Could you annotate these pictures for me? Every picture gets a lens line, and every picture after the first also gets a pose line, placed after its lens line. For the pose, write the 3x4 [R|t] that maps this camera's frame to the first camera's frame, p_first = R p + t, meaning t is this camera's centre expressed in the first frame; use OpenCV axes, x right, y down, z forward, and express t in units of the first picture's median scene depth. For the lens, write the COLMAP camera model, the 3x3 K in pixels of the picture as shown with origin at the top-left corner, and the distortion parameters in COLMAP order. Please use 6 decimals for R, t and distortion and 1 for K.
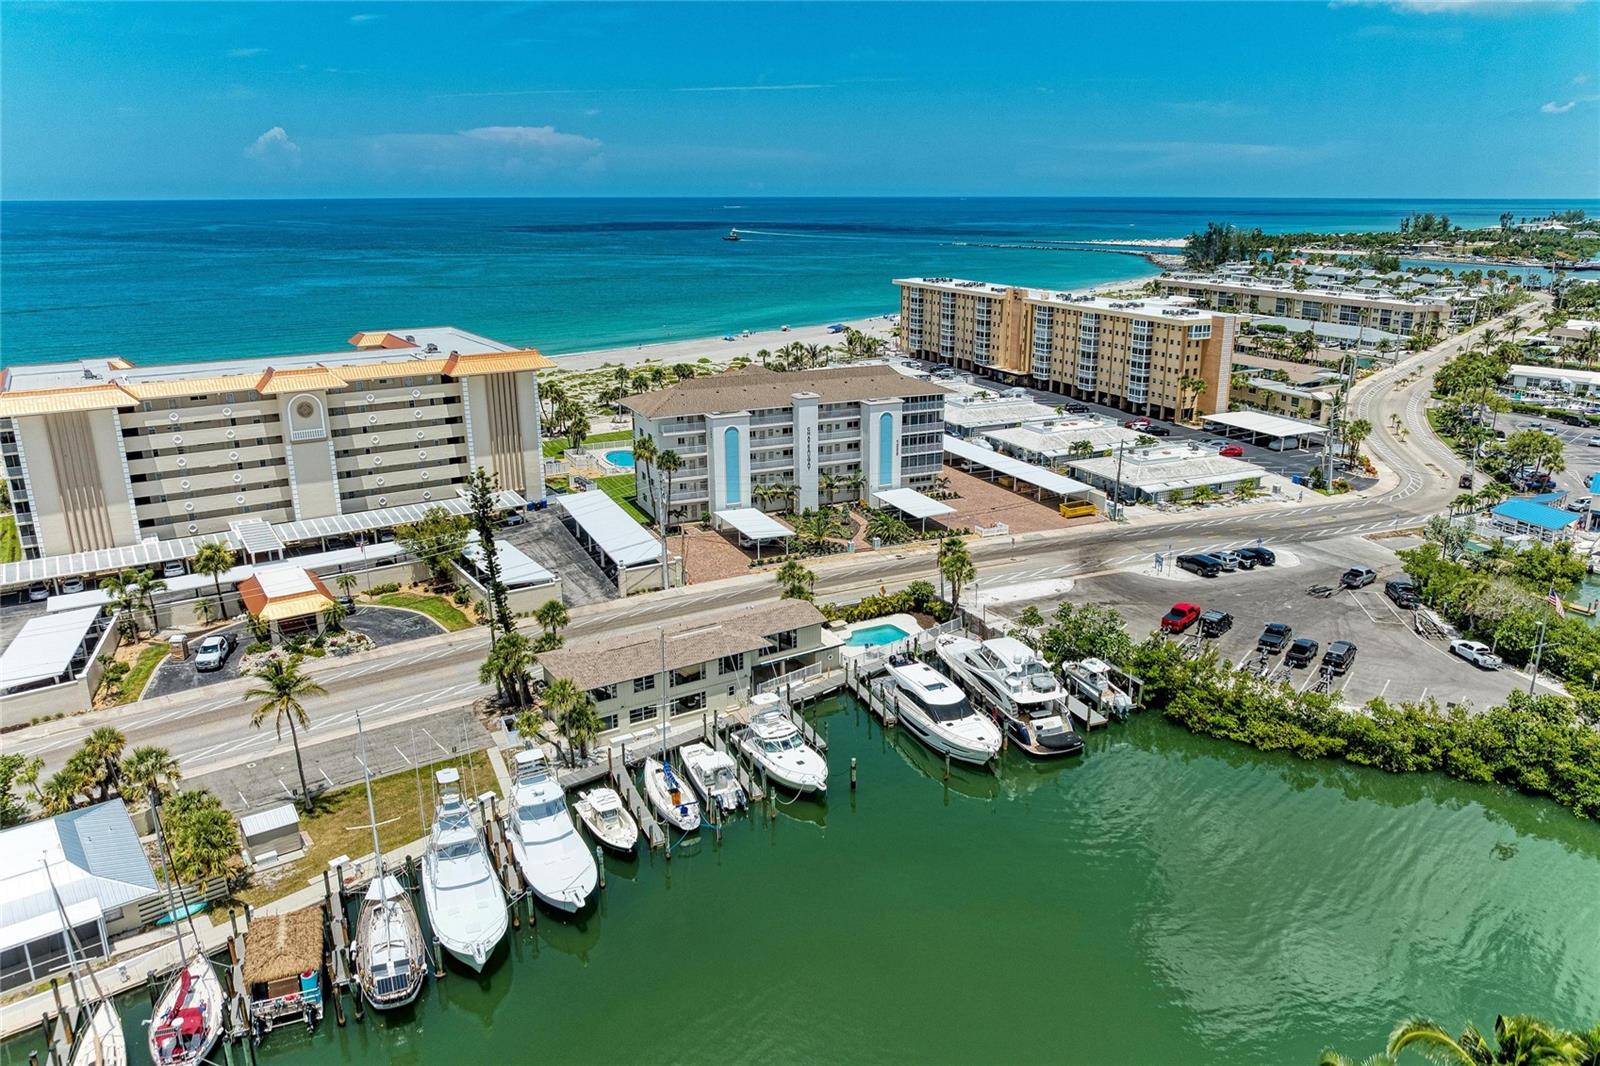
lens RADIAL K [[1126.5, 0, 804.4], [0, 1126.5, 533.9], [0, 0, 1]] dist [-0.018962, -0.008072]
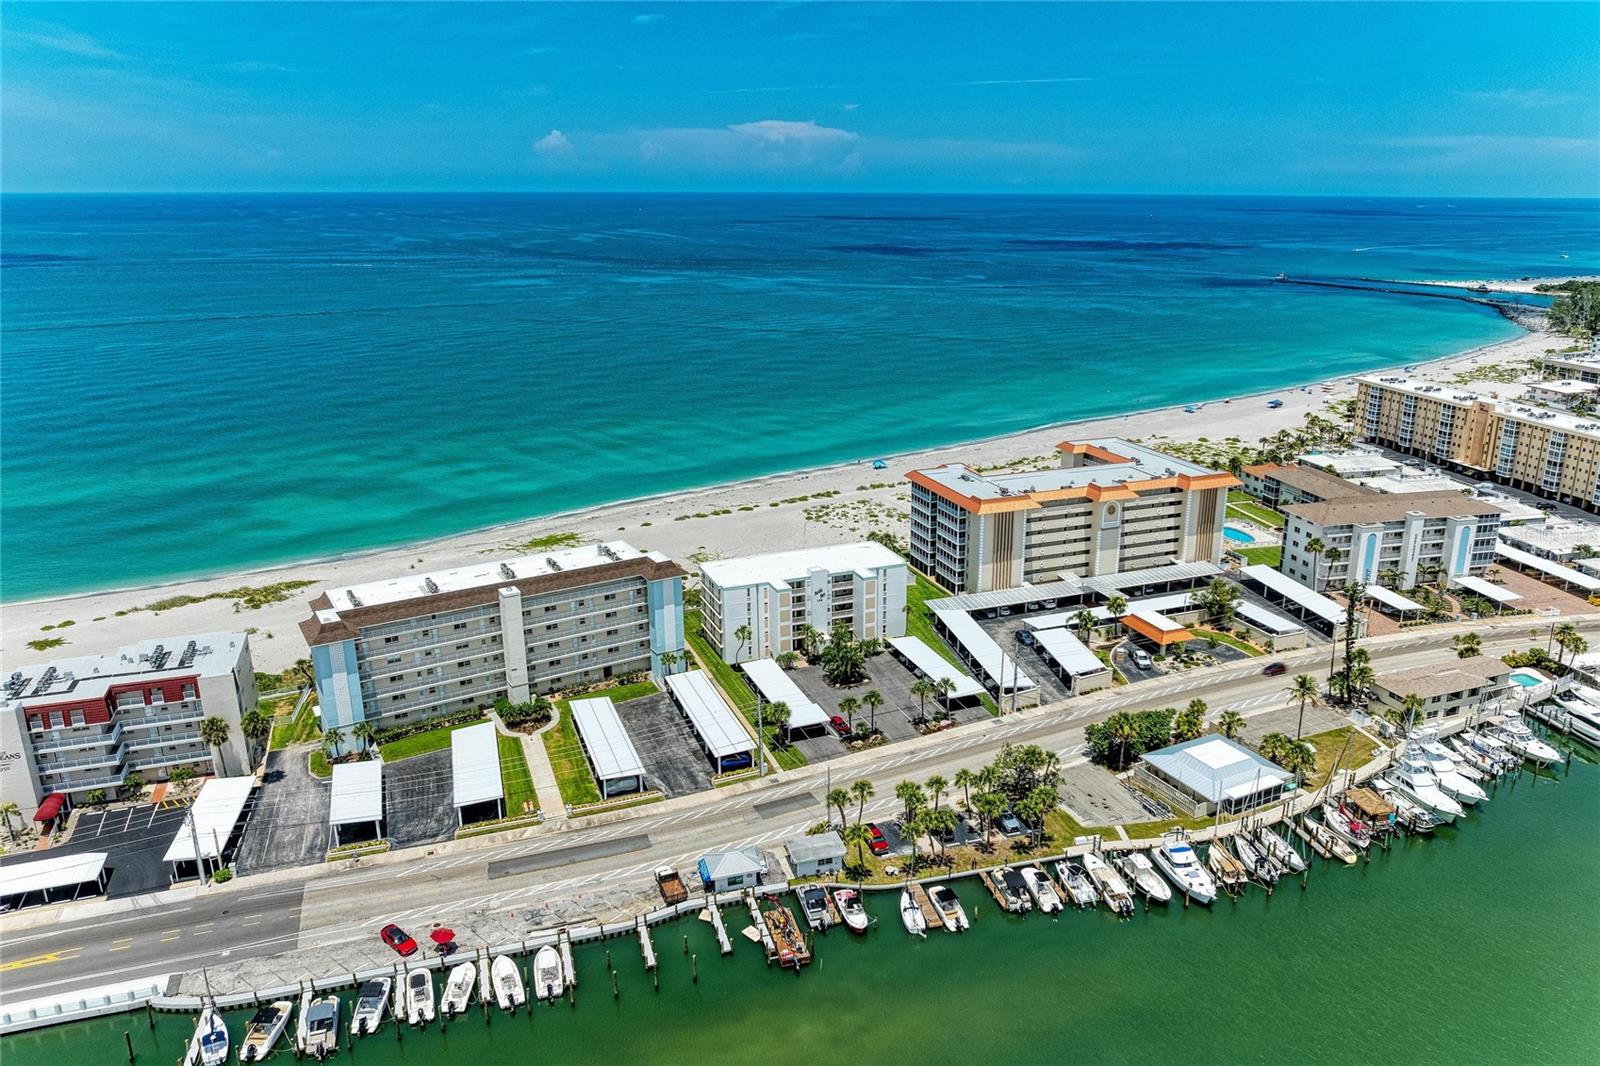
lens RADIAL K [[1124.2, 0, 820.2], [0, 1124.2, 485.5], [0, 0, 1]] dist [-0.000594, -0.018550]
pose [[0.979119, 0.055476, -0.195571, -0.639612], [-0.062390, 0.997620, -0.029369, -0.084946], [0.193476, 0.040958, 0.980250, -0.855972]]
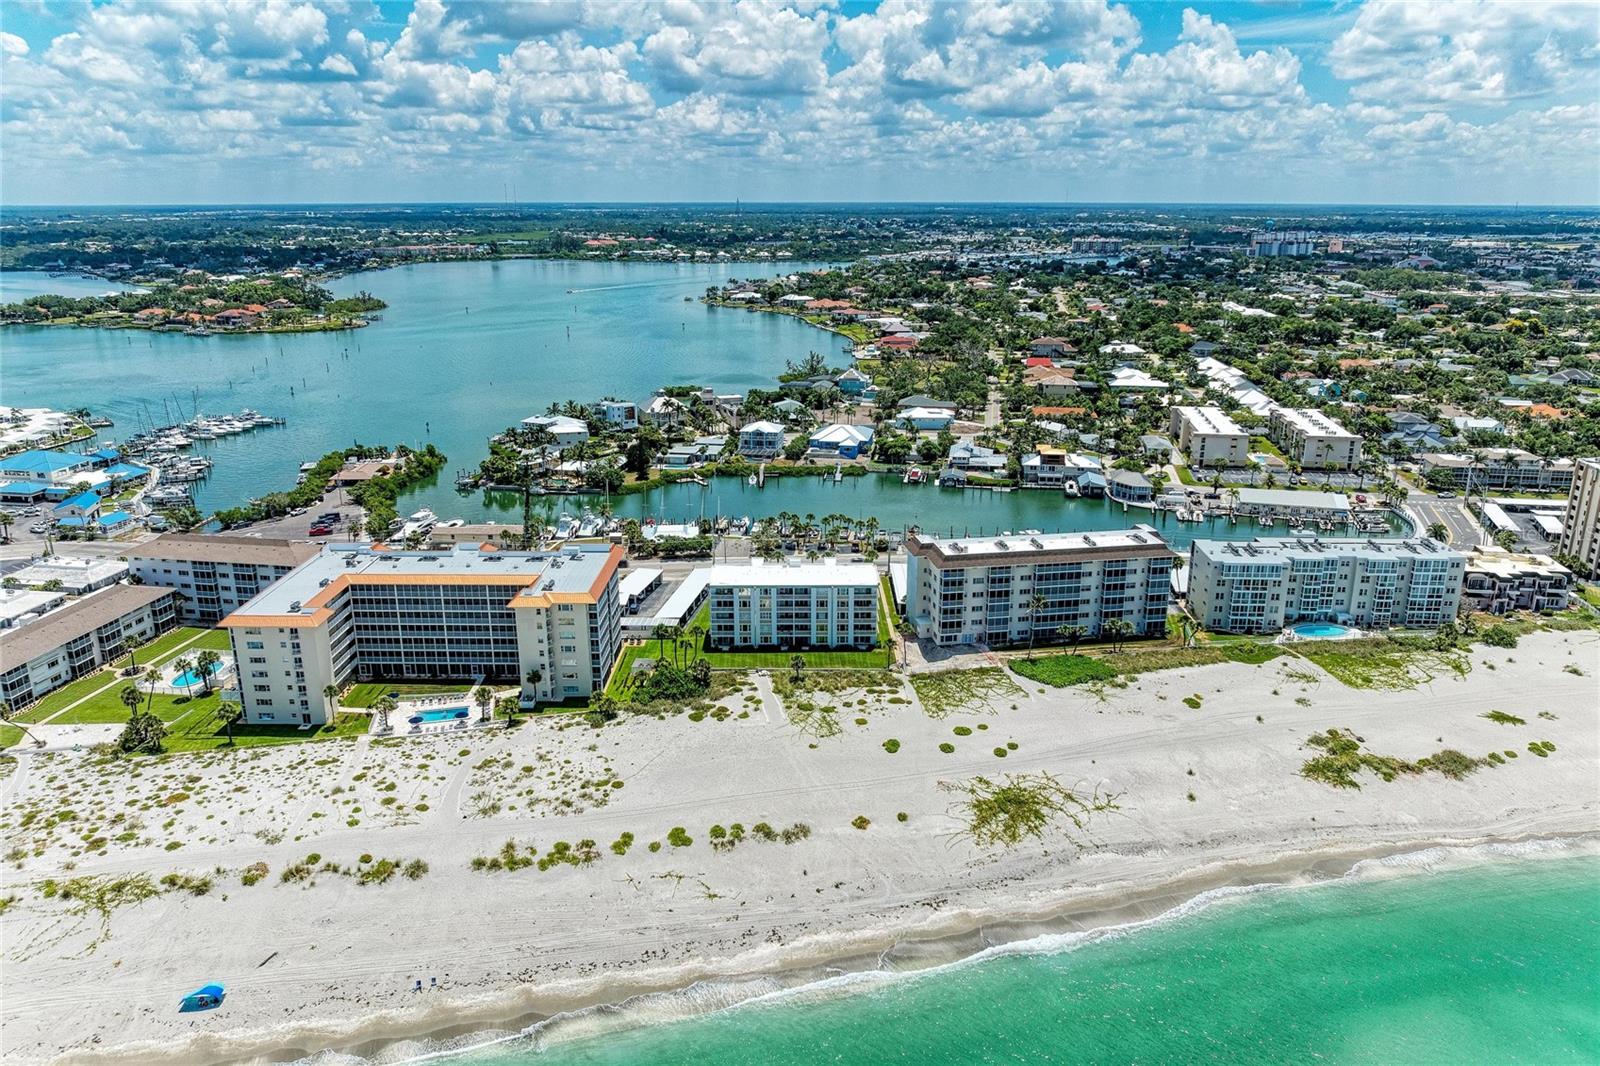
lens RADIAL K [[1115.7, 0, 807.3], [0, 1115.7, 536.9], [0, 0, 1]] dist [-0.032677, 0.025118]
pose [[-0.831492, -0.159409, 0.532175, -2.094974], [0.164083, 0.844739, 0.509404, -1.103292], [-0.530752, 0.510886, -0.676238, 2.192577]]
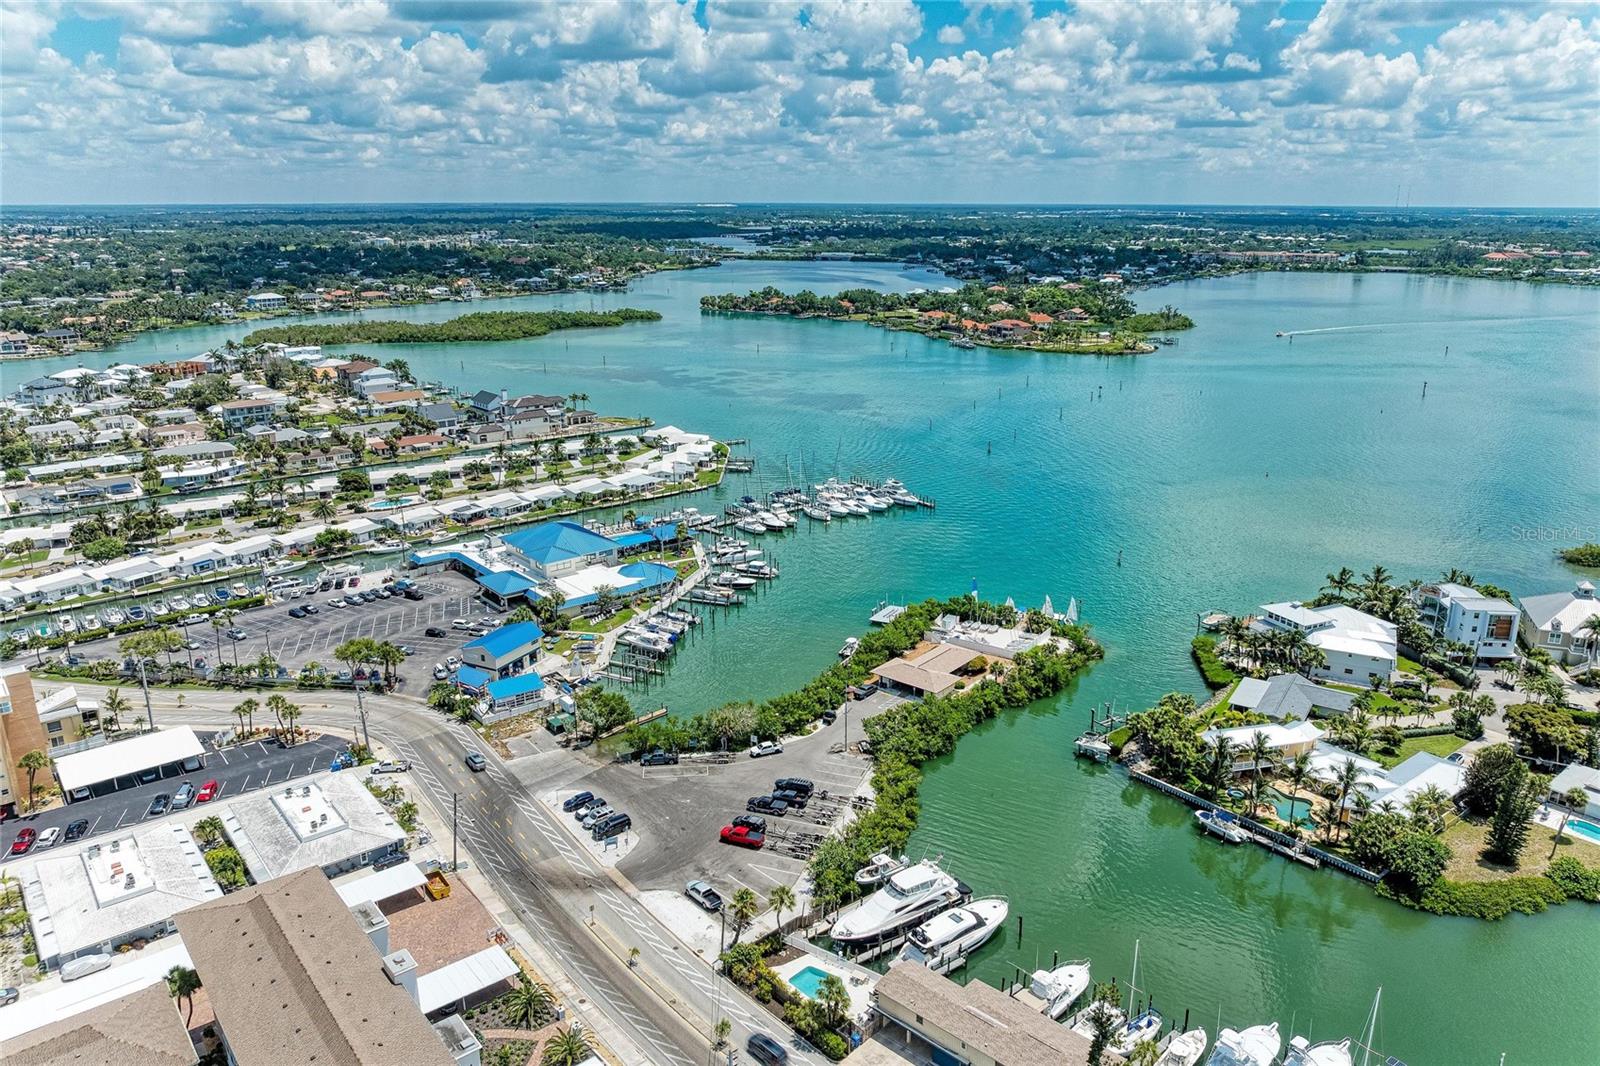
lens RADIAL K [[1108.2, 0, 827.5], [0, 1108.2, 533.3], [0, 0, 1]] dist [-0.000076, 0.000680]
pose [[-0.264664, -0.277411, 0.923578, -0.828798], [0.276609, 0.895647, 0.348287, -0.697621], [-0.923819, 0.347649, -0.160311, 0.971125]]
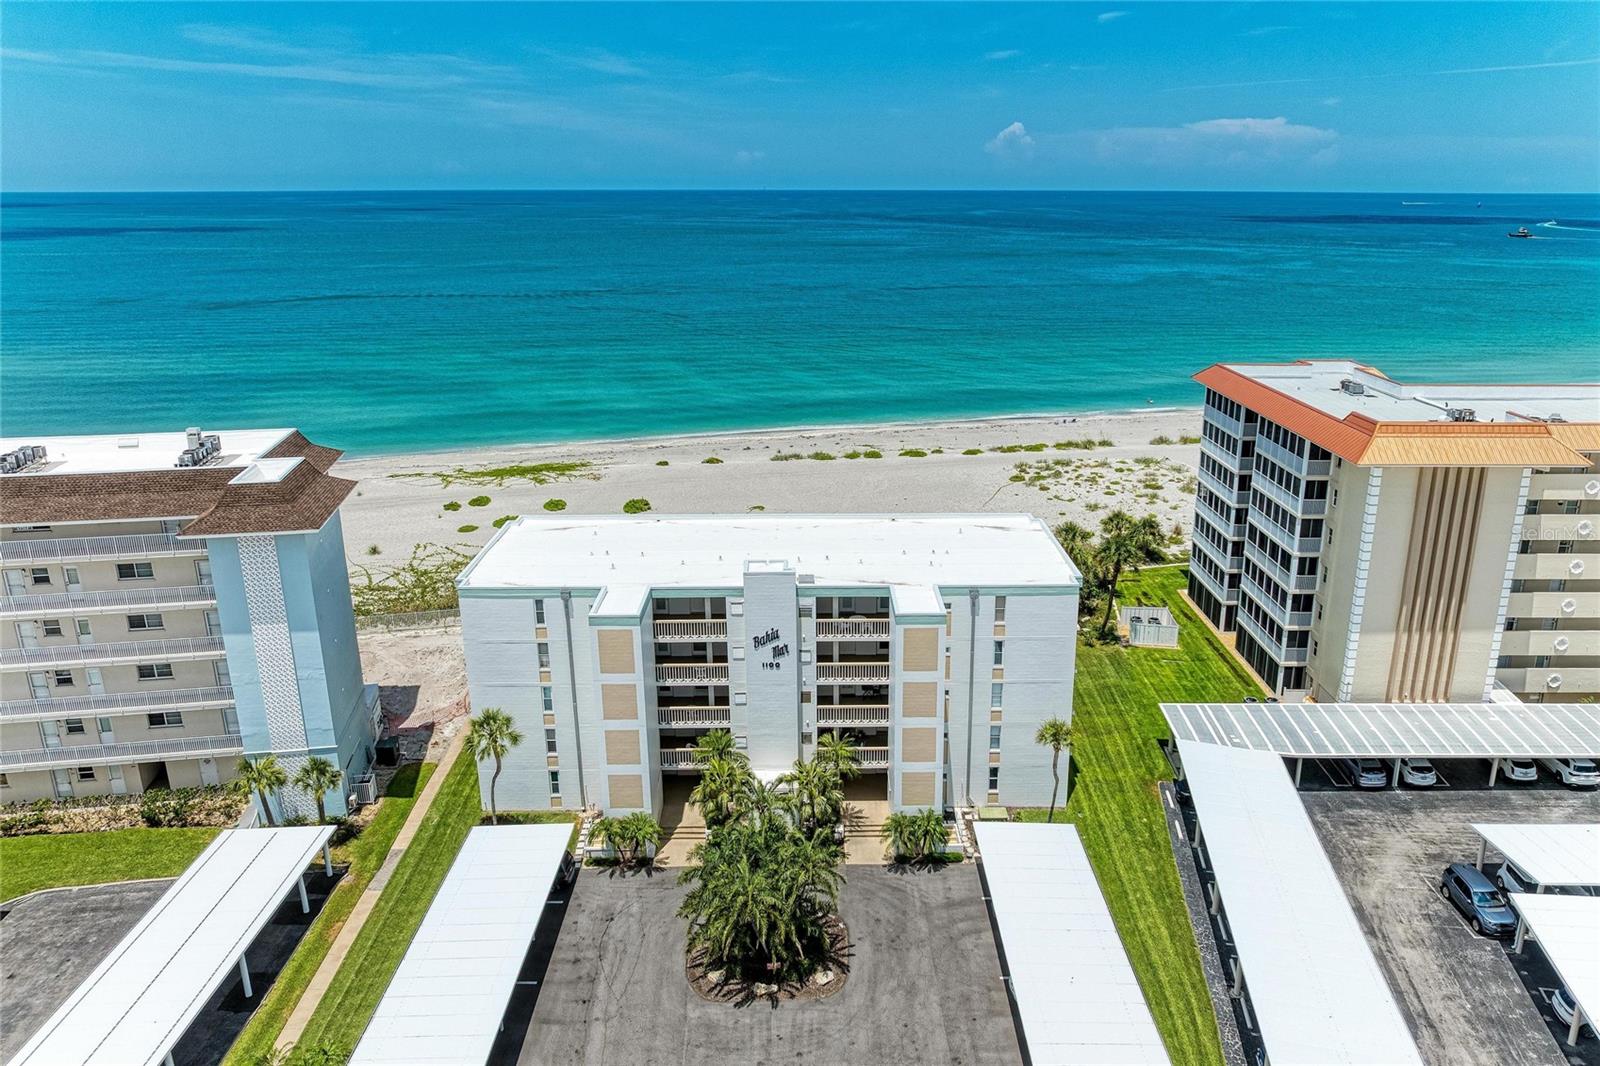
lens RADIAL K [[1124.9, 0, 822.8], [0, 1124.9, 508.7], [0, 0, 1]] dist [-0.021716, -0.000316]
pose [[0.835123, 0.153992, -0.528068, -0.665924], [-0.161529, 0.986343, 0.032178, -0.058006], [0.525811, 0.058426, 0.848592, 0.366236]]
